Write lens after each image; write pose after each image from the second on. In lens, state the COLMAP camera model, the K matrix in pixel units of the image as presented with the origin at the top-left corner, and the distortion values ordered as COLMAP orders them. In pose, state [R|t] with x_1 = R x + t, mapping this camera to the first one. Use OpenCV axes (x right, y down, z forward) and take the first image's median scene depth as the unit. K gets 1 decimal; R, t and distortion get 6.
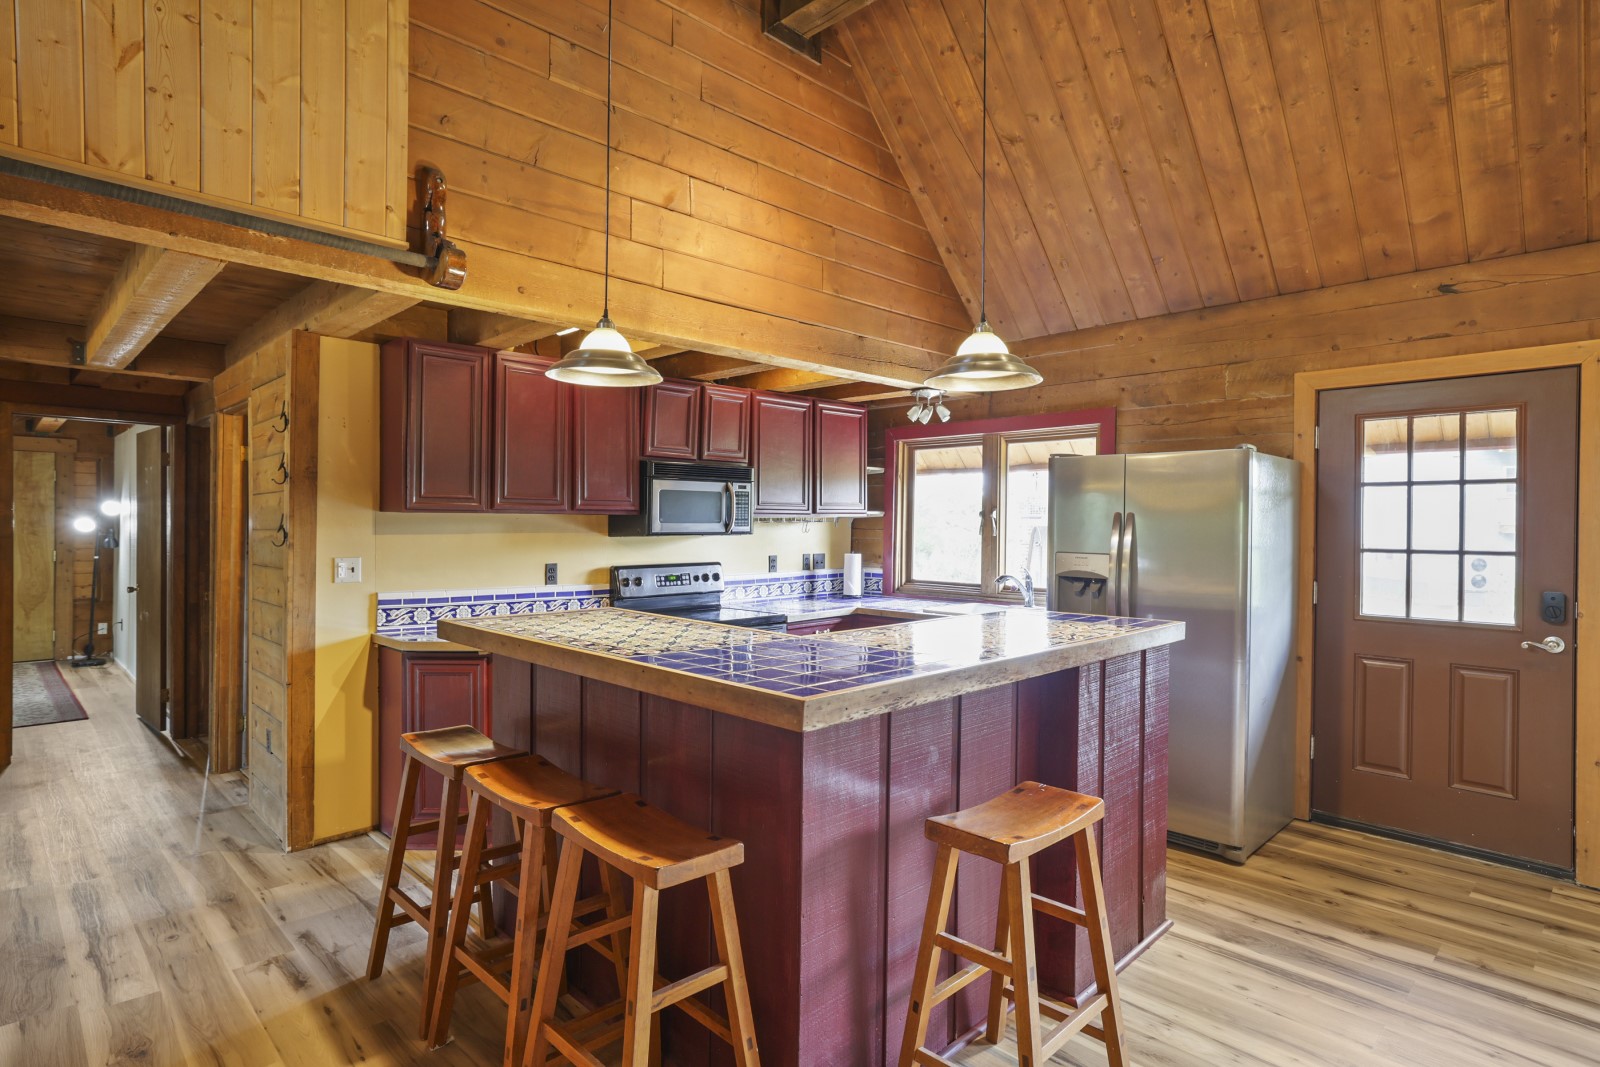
lens RADIAL K [[843.5, 0, 800.0], [0, 843.5, 533.5], [0, 0, 1]] dist [-0.038412, 0.033364]
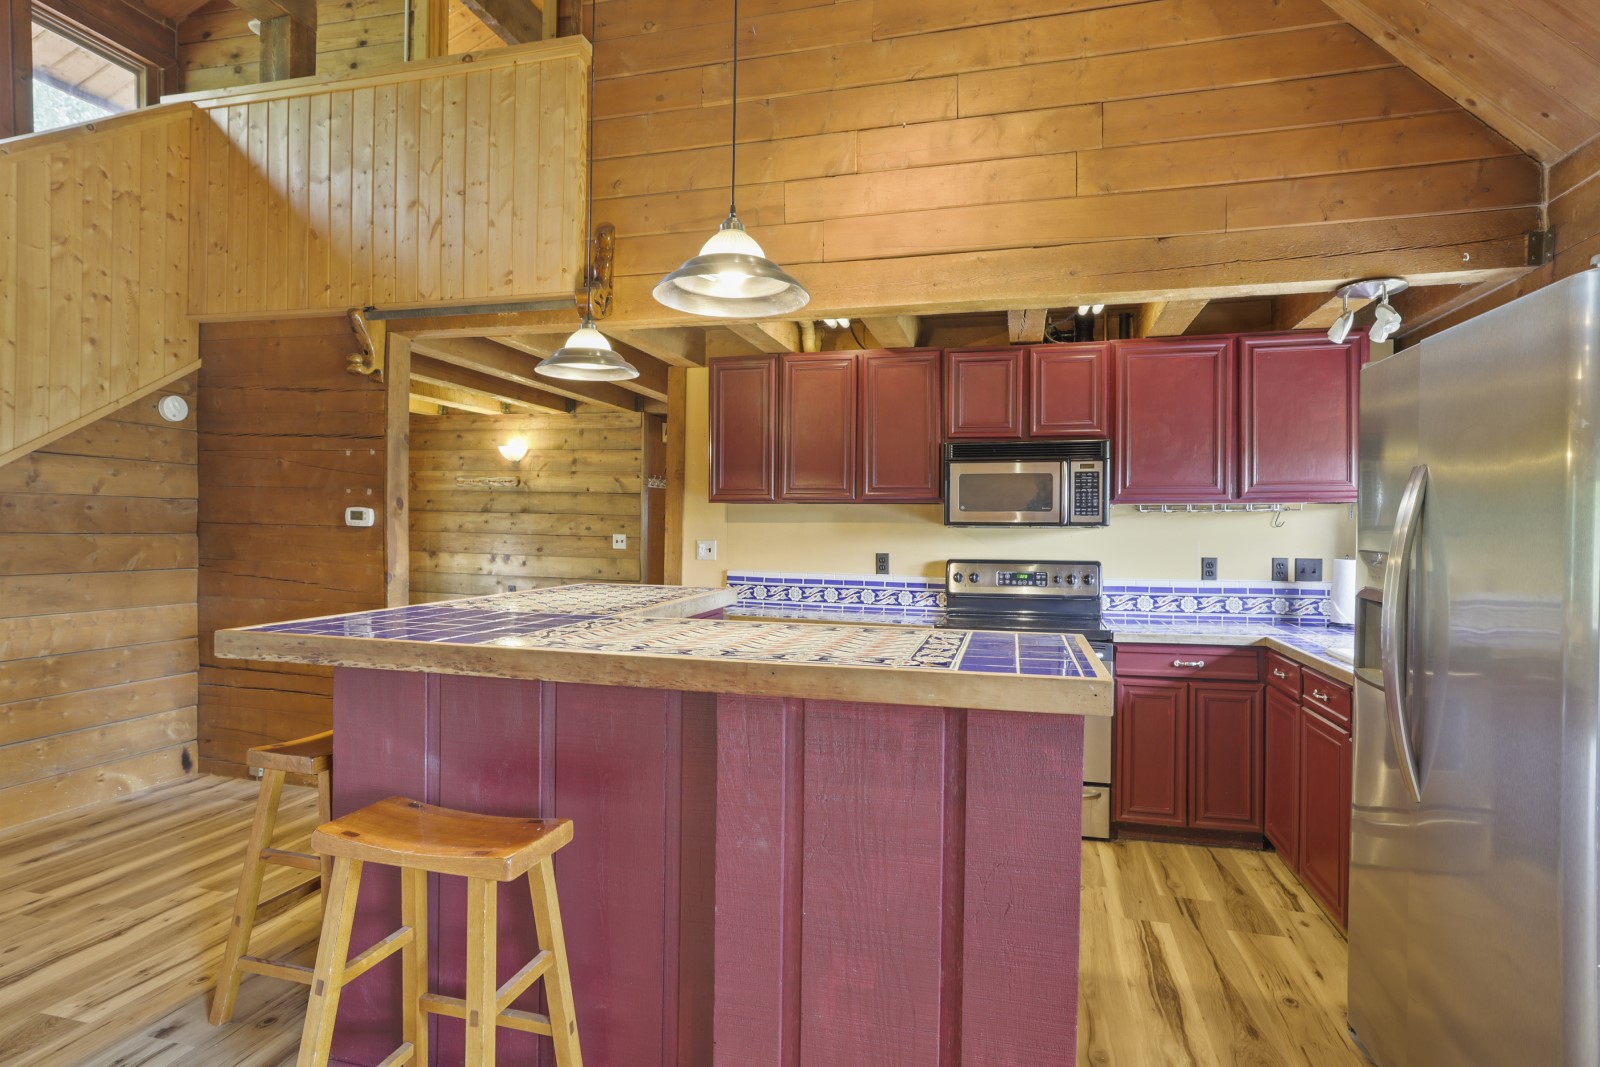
lens RADIAL K [[843.5, 0, 800.0], [0, 843.5, 533.5], [0, 0, 1]] dist [-0.038412, 0.033364]
pose [[0.506663, 0.005126, -0.862129, 0.527877], [-0.017265, 0.999842, -0.004201, 0.018194], [0.861971, 0.017013, 0.506671, 0.405492]]
